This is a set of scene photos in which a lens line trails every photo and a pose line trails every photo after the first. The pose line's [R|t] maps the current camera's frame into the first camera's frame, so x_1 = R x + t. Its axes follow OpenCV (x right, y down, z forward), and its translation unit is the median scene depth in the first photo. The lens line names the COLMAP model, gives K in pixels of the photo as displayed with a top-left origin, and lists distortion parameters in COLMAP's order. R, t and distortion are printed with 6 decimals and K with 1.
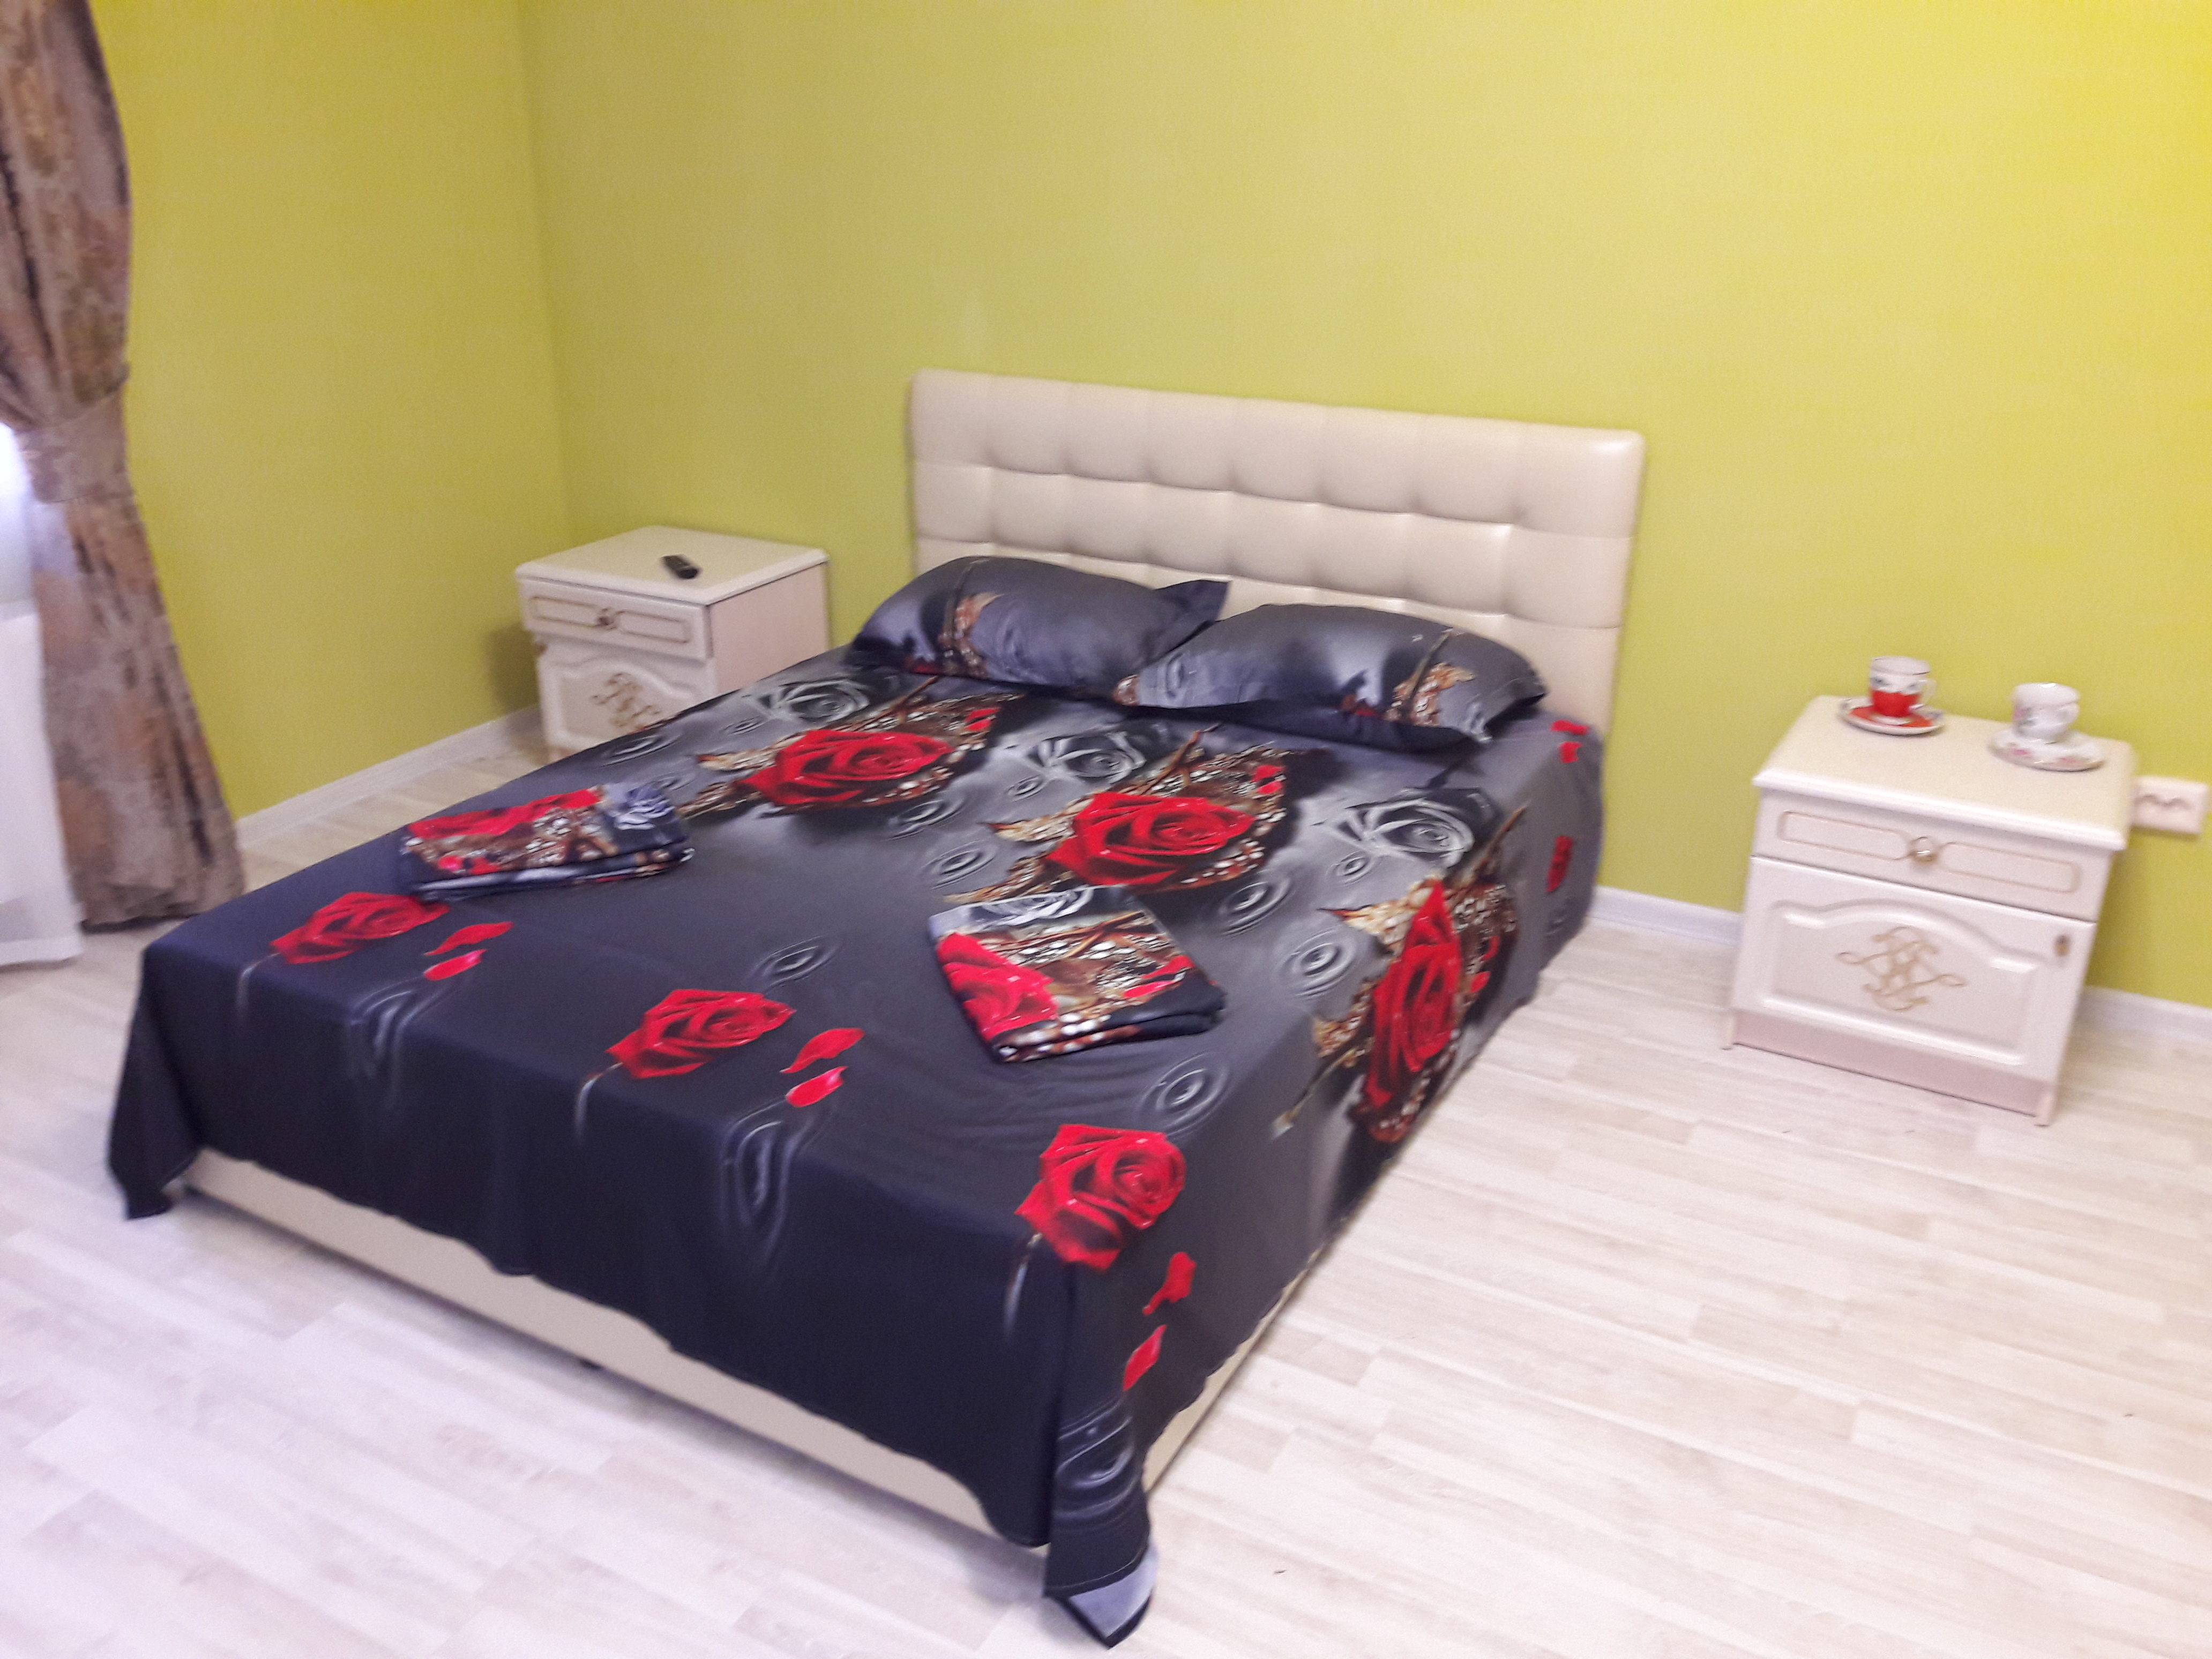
lens RADIAL K [[1781.8, 0, 1030.7], [0, 1781.8, 812.6], [0, 0, 1]] dist [0.004589, -0.013209]
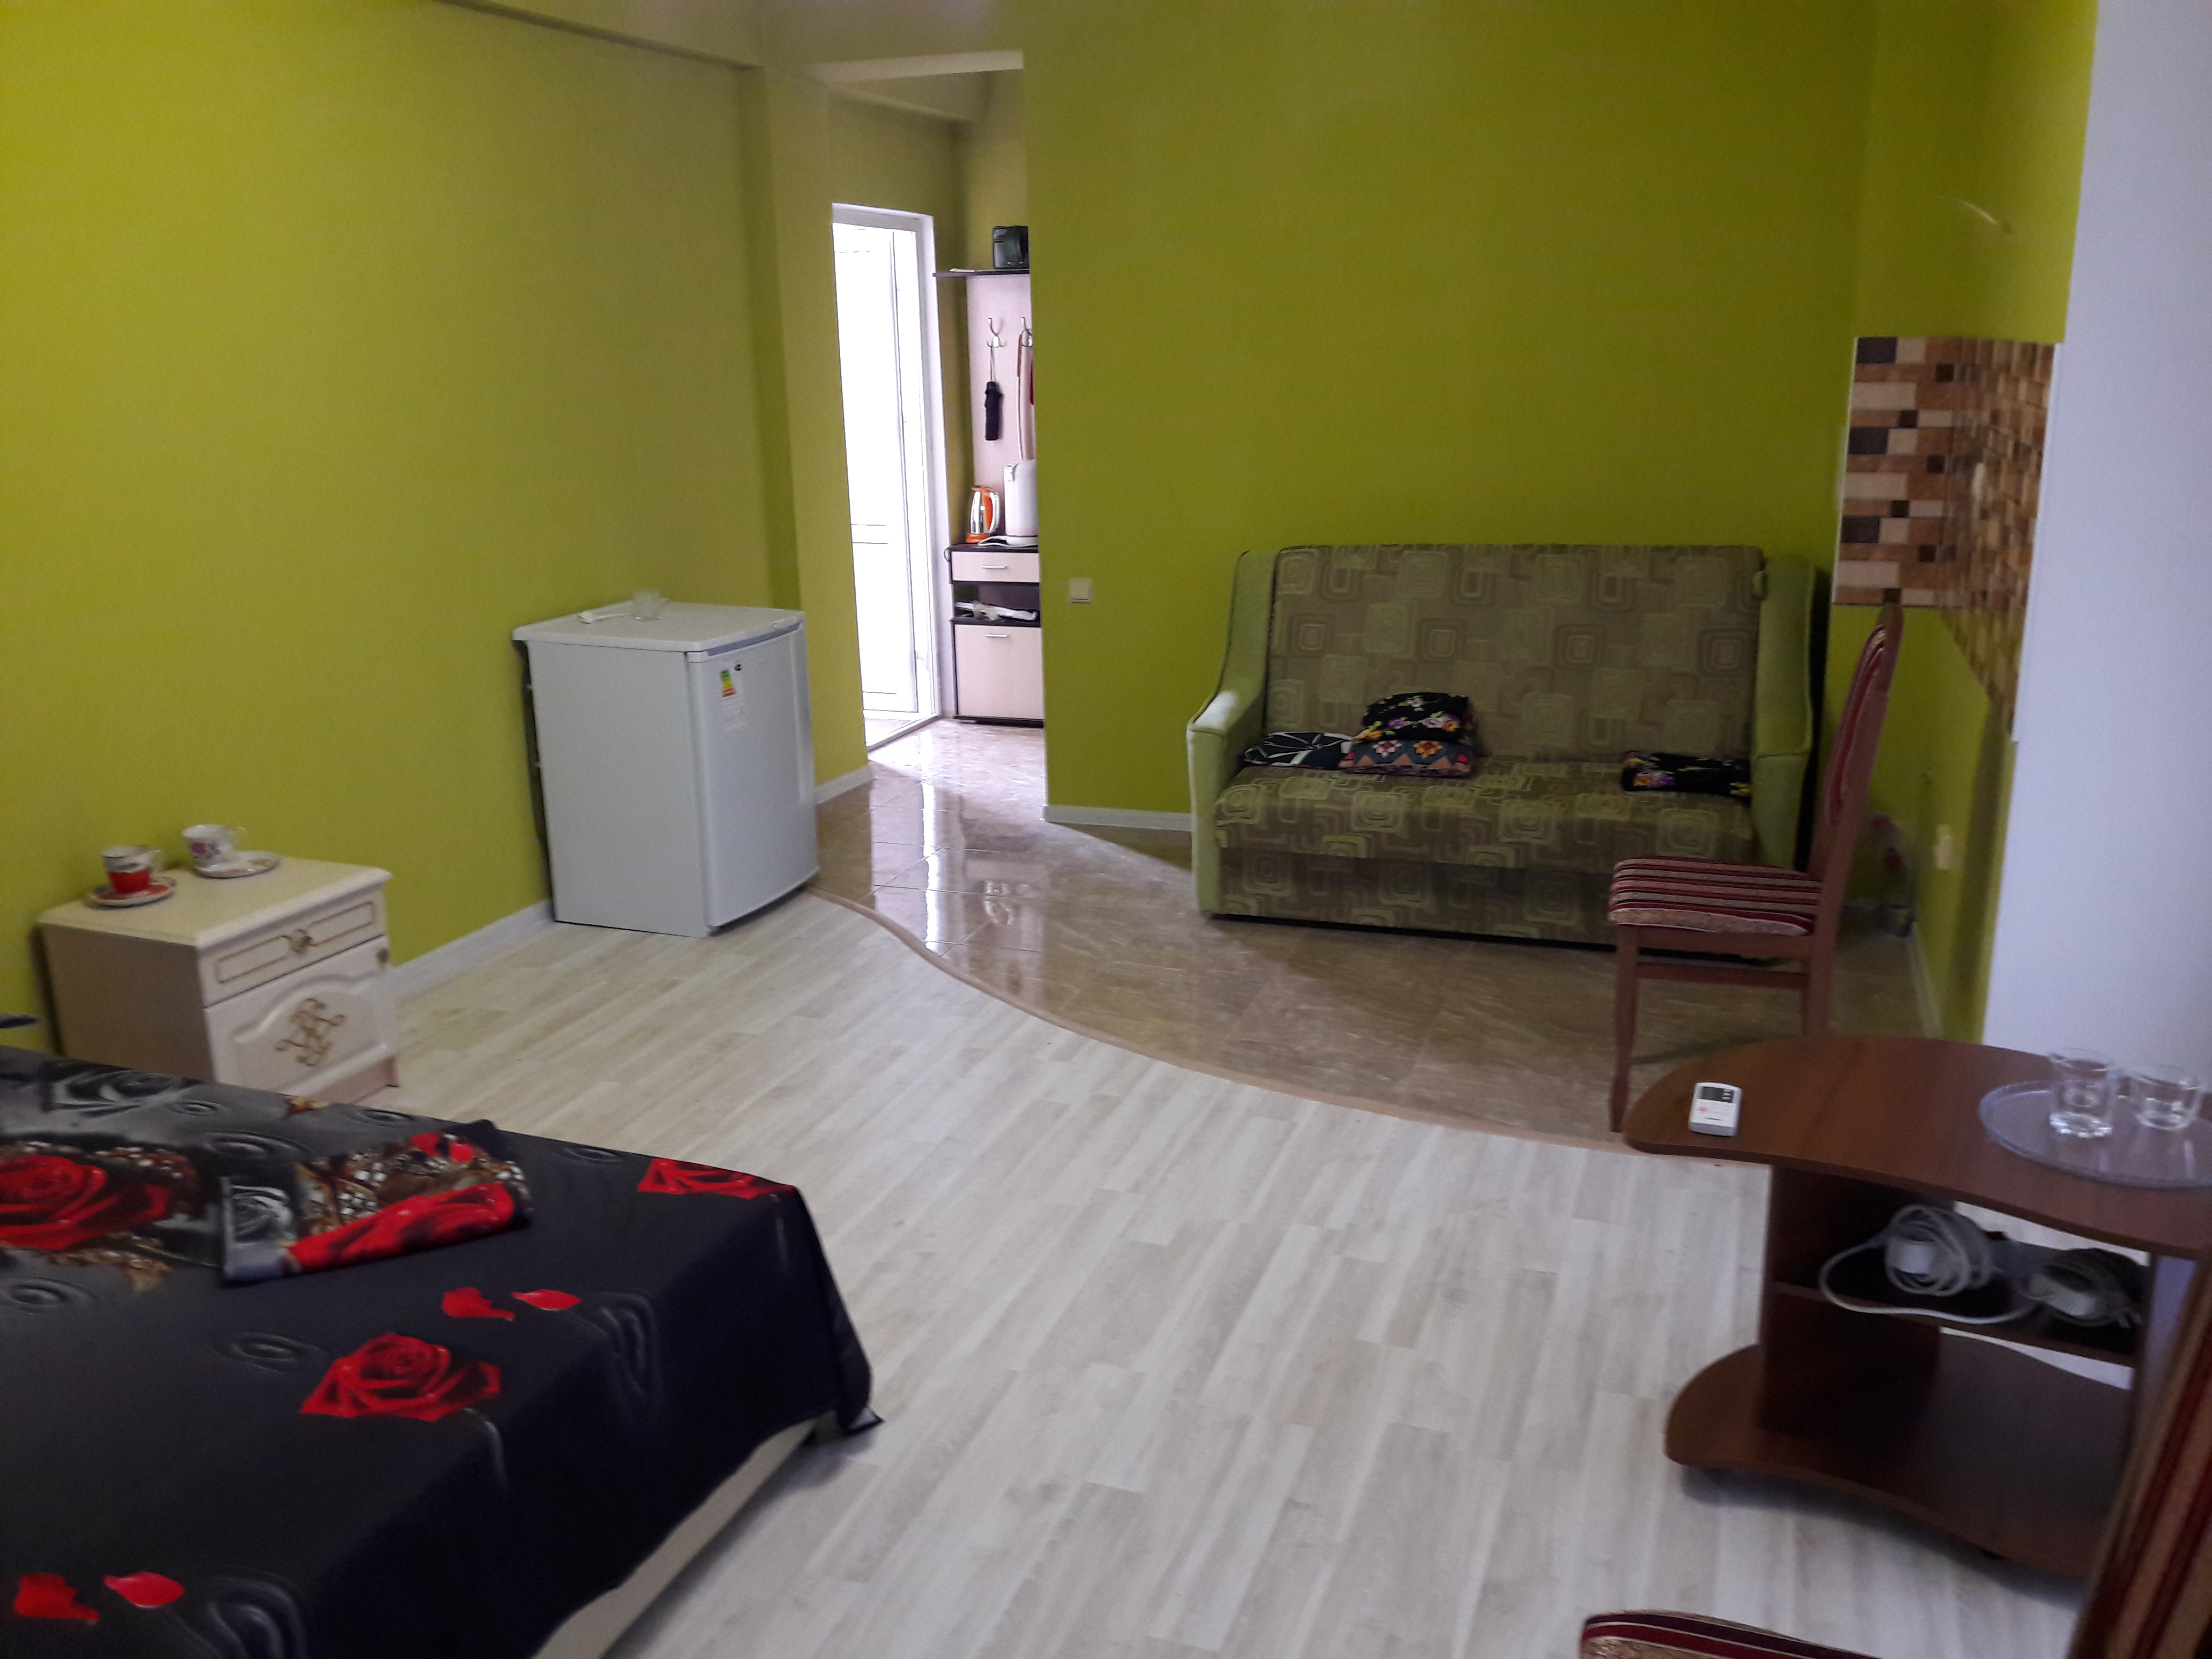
lens RADIAL K [[1781.8, 0, 1106.1], [0, 1781.8, 827.3], [0, 0, 1]] dist [0.004589, -0.013209]
pose [[-0.174562, -0.248458, 0.952784, -0.848849], [0.385553, 0.873128, 0.298324, -0.215171], [-0.906023, 0.419424, -0.056621, 0.481129]]
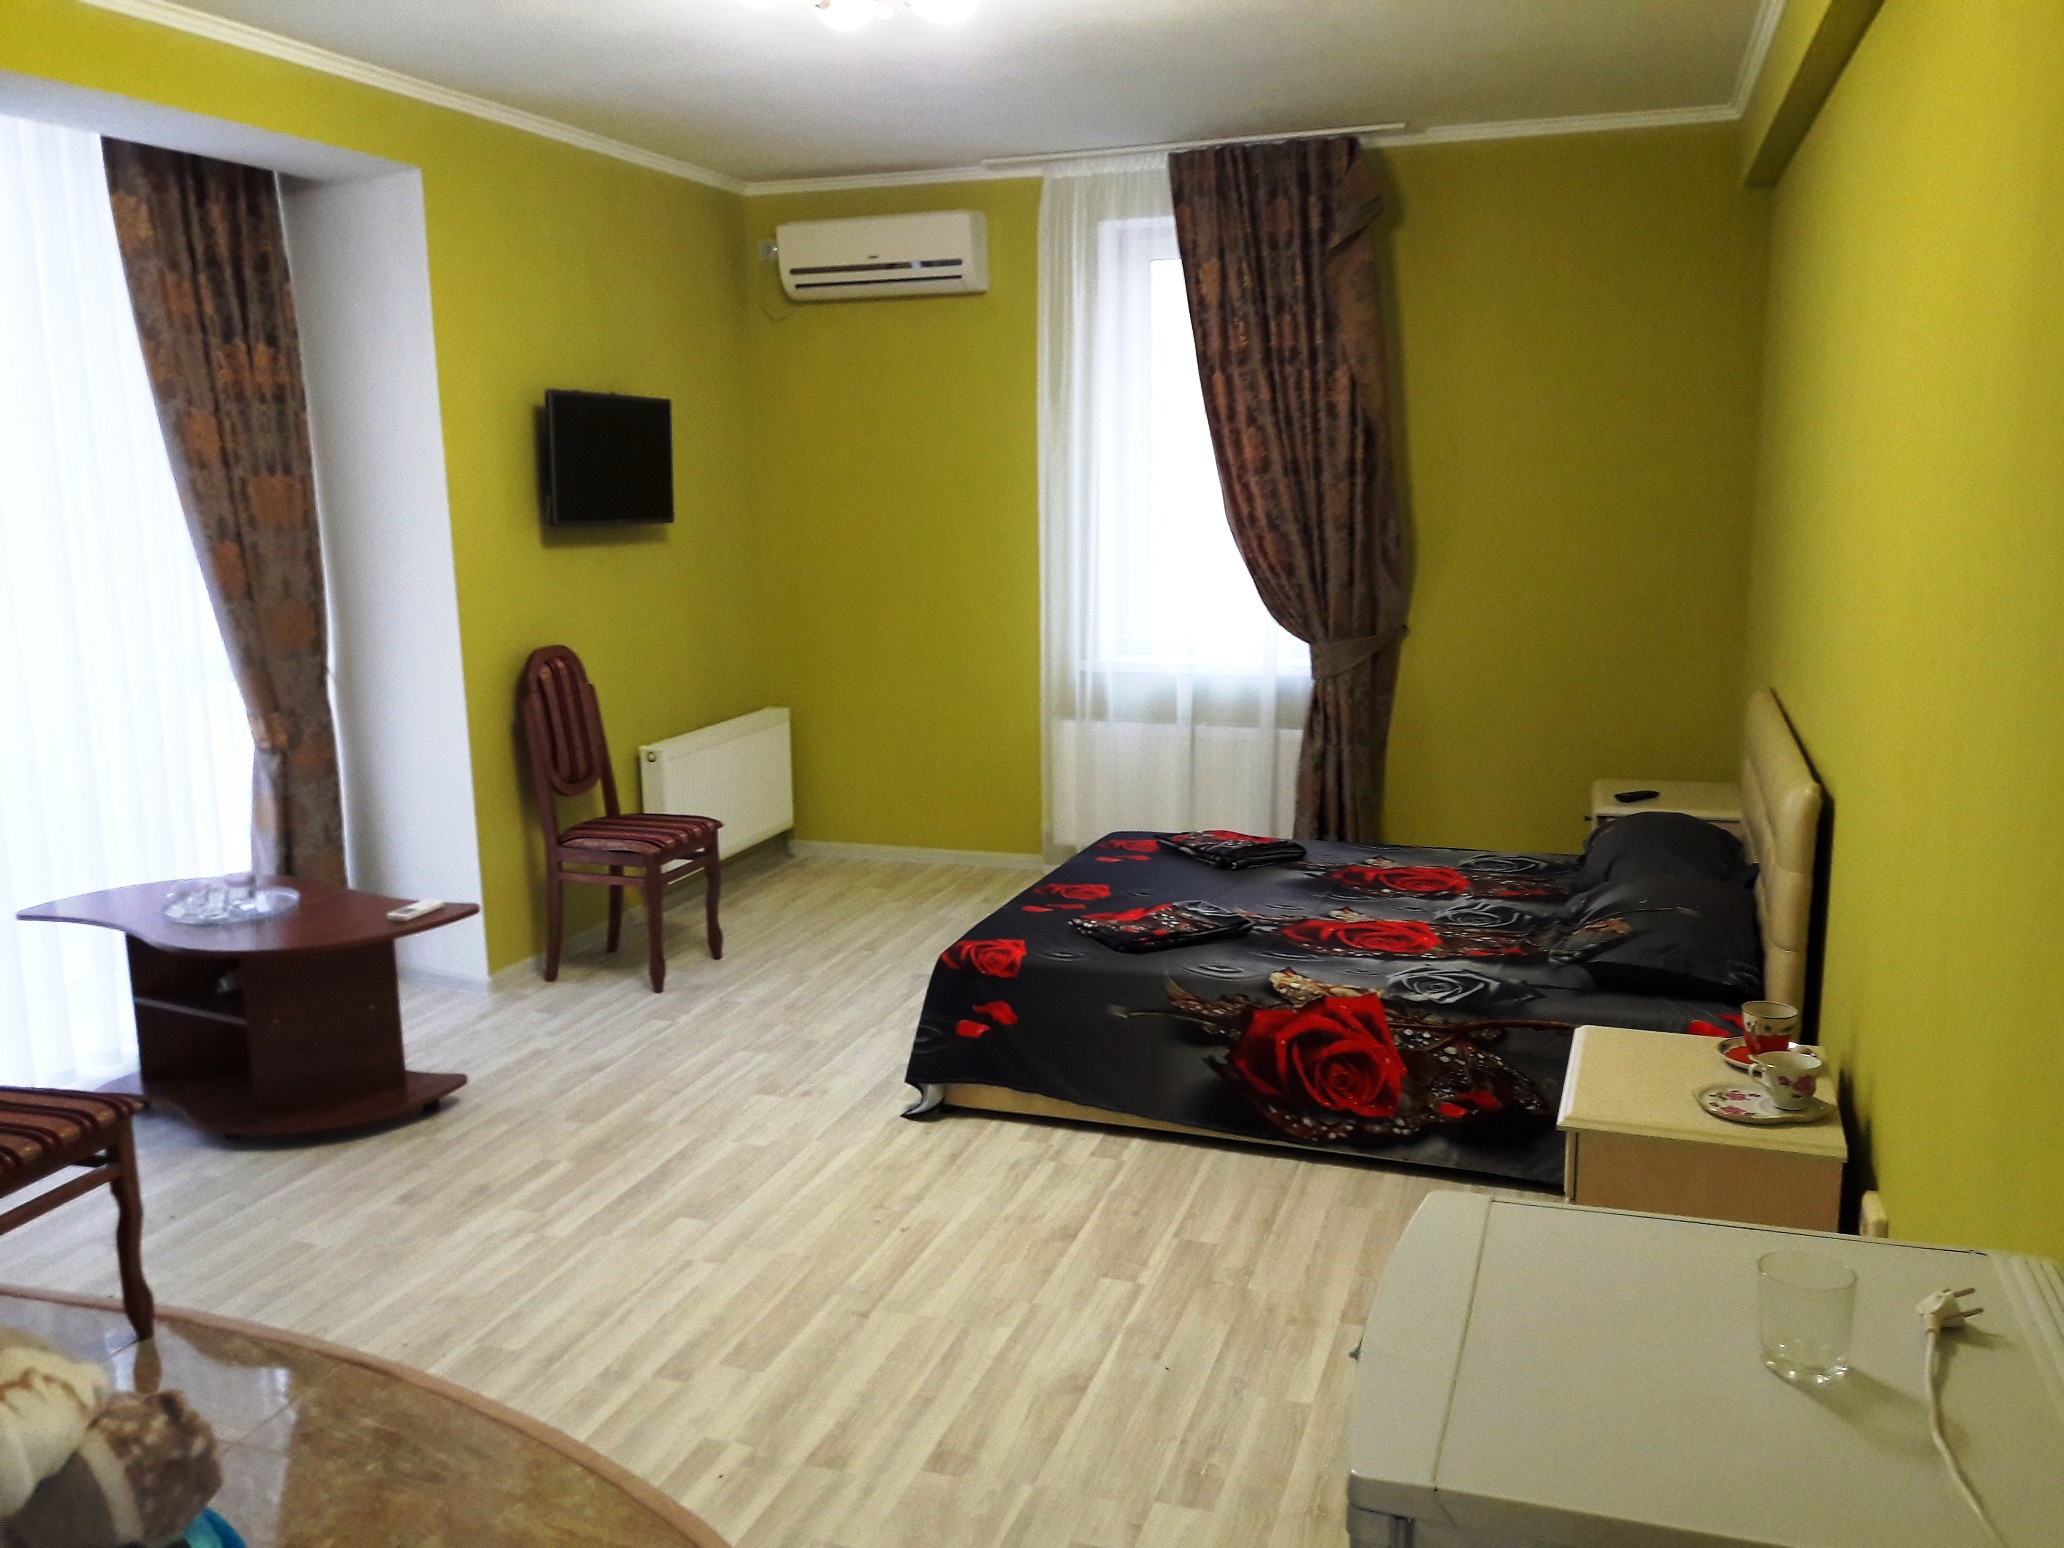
lens RADIAL K [[1662.5, 0, 1033.6], [0, 1662.5, 775.2], [0, 0, 1]] dist [0.004589, -0.013209]
pose [[0.195976, 0.185185, -0.962964, 1.432597], [-0.354888, 0.928835, 0.106397, -0.175102], [0.914138, 0.320893, 0.247749, 0.311937]]
